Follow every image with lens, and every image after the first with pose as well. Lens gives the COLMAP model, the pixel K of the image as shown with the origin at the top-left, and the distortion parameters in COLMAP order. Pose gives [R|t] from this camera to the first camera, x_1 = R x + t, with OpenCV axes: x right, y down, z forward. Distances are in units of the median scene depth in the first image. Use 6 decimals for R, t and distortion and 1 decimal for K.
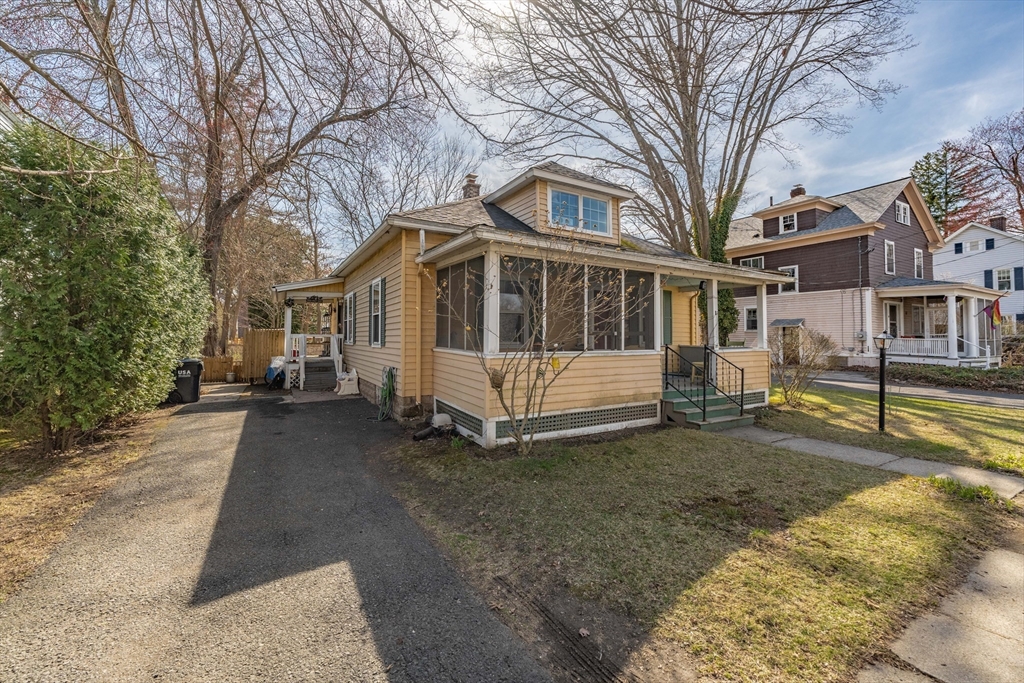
lens RADIAL K [[425.8, 0, 513.7], [0, 425.8, 315.8], [0, 0, 1]] dist [-0.002271, -0.000367]
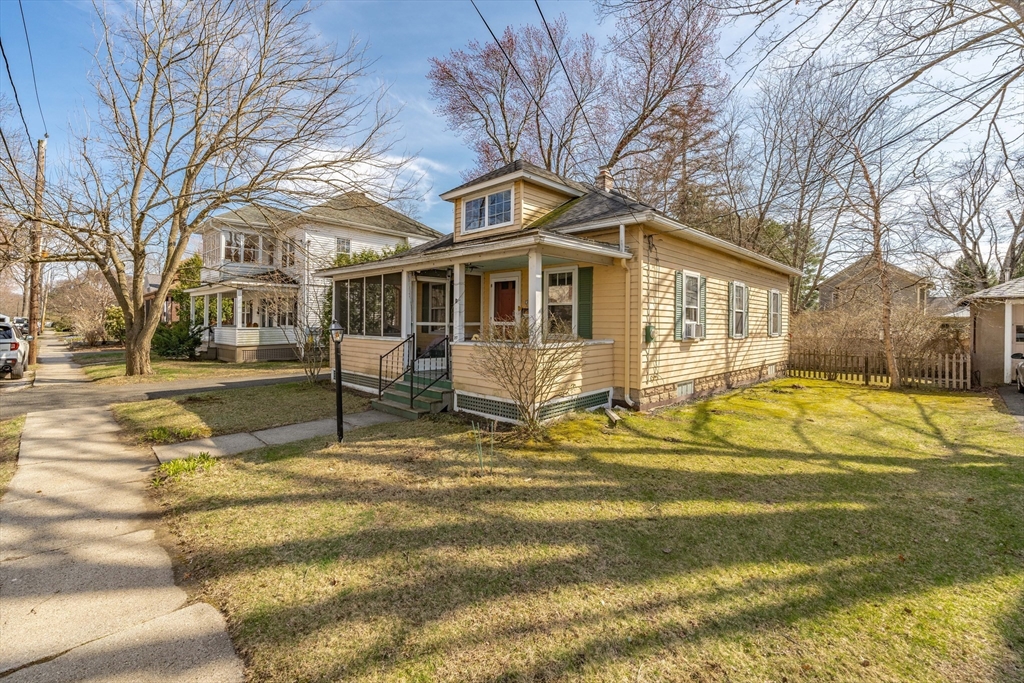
lens RADIAL K [[425.8, 0, 513.7], [0, 425.8, 315.8], [0, 0, 1]] dist [-0.002271, -0.000367]
pose [[0.271843, -0.015965, -0.962209, 5.395564], [0.034002, 0.999397, -0.006976, 0.133074], [0.961741, -0.030821, 0.272222, 3.419227]]
